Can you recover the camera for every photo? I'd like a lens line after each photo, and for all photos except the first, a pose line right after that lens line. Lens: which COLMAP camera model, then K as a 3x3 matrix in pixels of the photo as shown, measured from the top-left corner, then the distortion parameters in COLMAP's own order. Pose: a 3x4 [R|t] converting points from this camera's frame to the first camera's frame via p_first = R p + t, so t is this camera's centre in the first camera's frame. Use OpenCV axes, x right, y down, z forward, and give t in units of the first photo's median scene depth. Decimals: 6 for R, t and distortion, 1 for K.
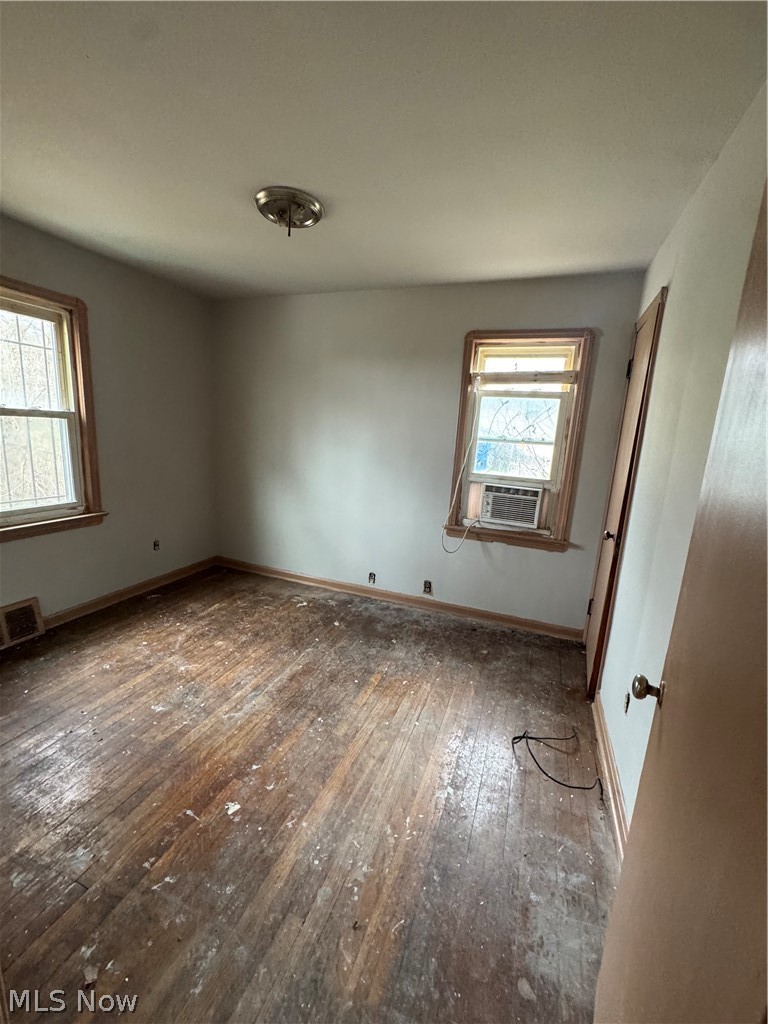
lens RADIAL K [[407.6, 0, 384.8], [0, 407.6, 510.7], [0, 0, 1]] dist [-0.003295, 0.001071]
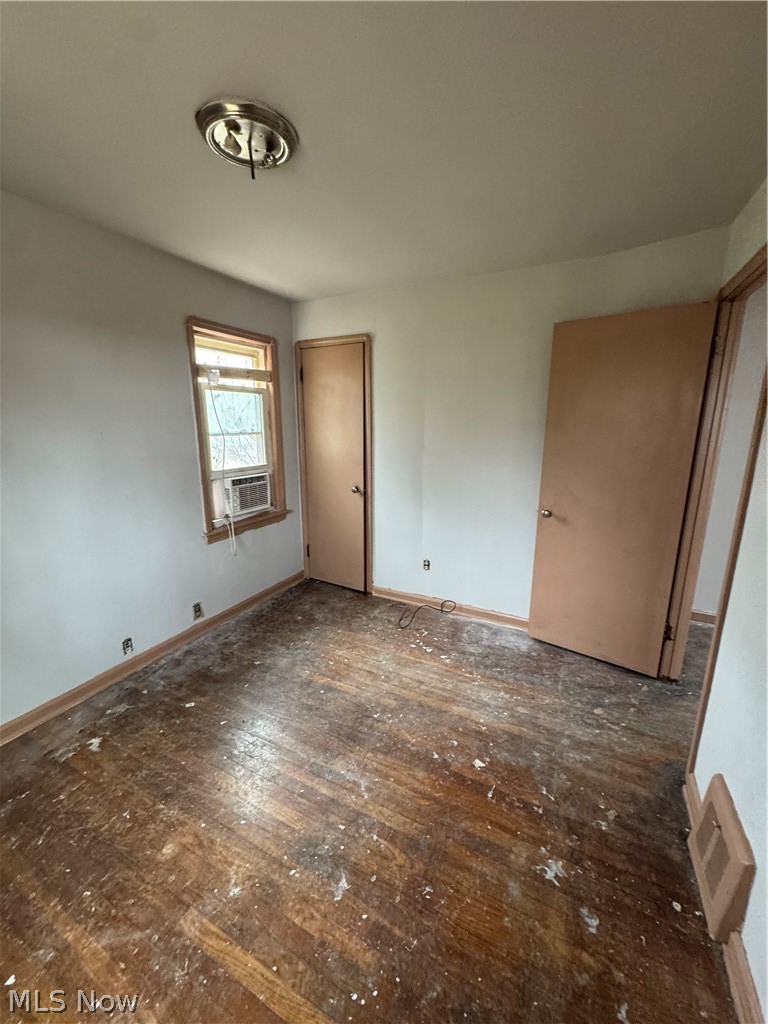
lens RADIAL K [[407.6, 0, 381.9], [0, 407.6, 510.9], [0, 0, 1]] dist [-0.003295, 0.001071]
pose [[0.105997, -0.271187, 0.956672, -0.736592], [0.198591, 0.948483, 0.246863, -0.175618], [-0.974334, 0.163820, 0.154392, 0.534044]]
